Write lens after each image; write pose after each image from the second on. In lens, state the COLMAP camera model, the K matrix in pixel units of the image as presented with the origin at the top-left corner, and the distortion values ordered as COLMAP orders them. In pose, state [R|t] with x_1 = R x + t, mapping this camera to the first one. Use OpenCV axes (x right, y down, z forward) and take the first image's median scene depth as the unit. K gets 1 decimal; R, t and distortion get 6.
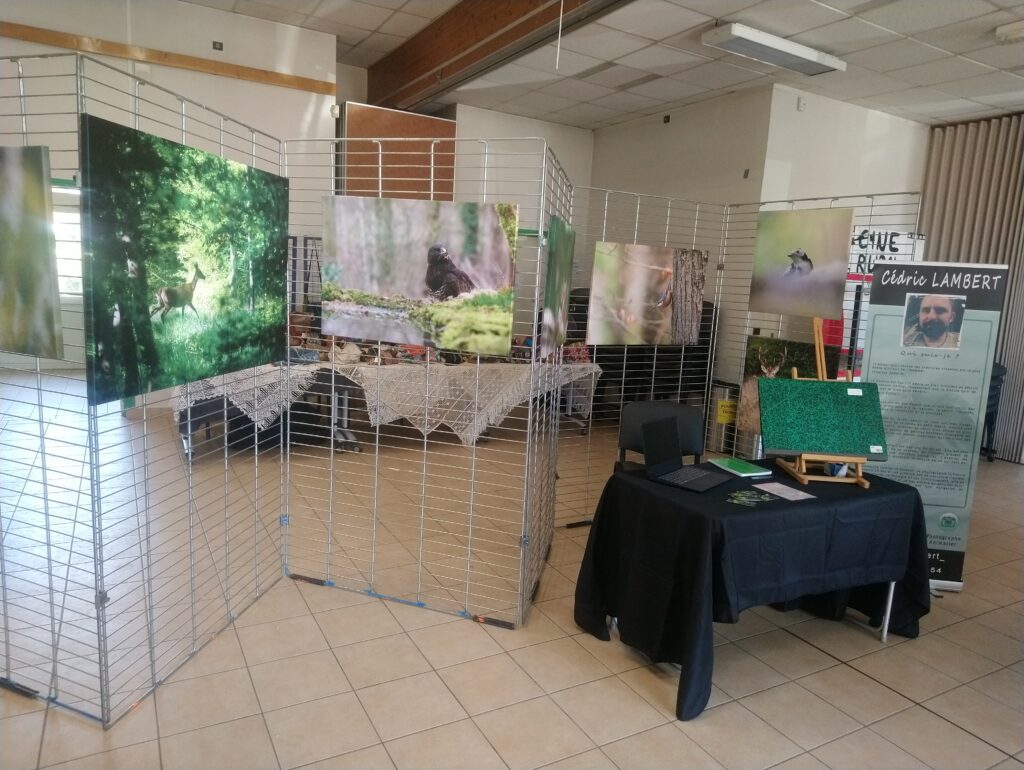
lens RADIAL K [[696.4, 0, 512.0], [0, 696.4, 385.0], [0, 0, 1]] dist [0.008621, -0.002374]
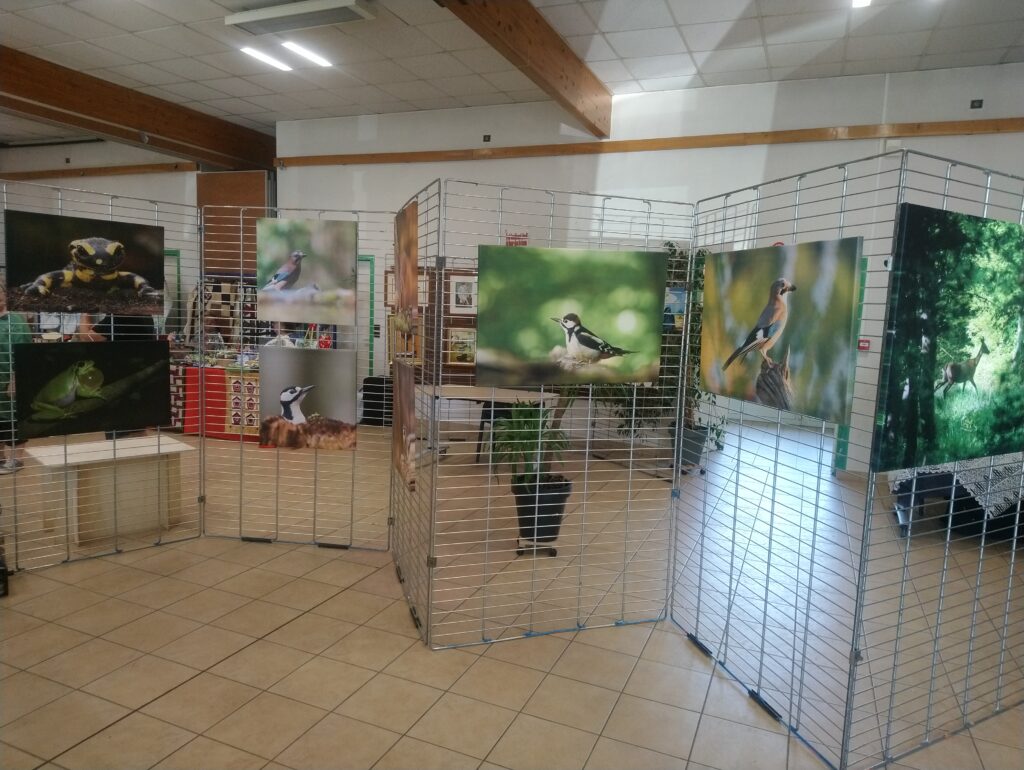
lens RADIAL K [[696.4, 0, 512.0], [0, 696.4, 385.0], [0, 0, 1]] dist [0.008621, -0.002374]
pose [[0.620497, 0.059515, -0.781947, -0.098080], [-0.126847, 0.991603, -0.025185, -0.004265], [0.773882, 0.114815, 0.622835, -0.085742]]
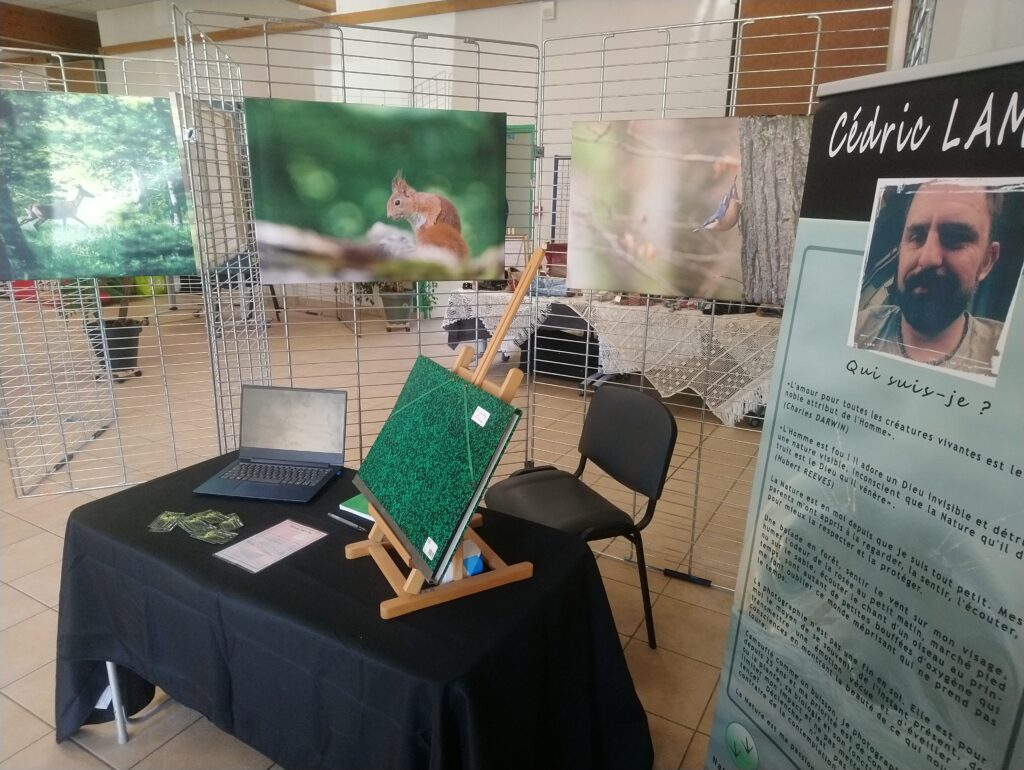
lens RADIAL K [[734.7, 0, 512.0], [0, 734.7, 385.0], [0, 0, 1]] dist [0.002509, -0.001010]
pose [[0.485269, 0.183583, -0.854875, 1.133618], [-0.117776, 0.982524, 0.144139, -0.099517], [0.866396, 0.030737, 0.498410, 1.004000]]
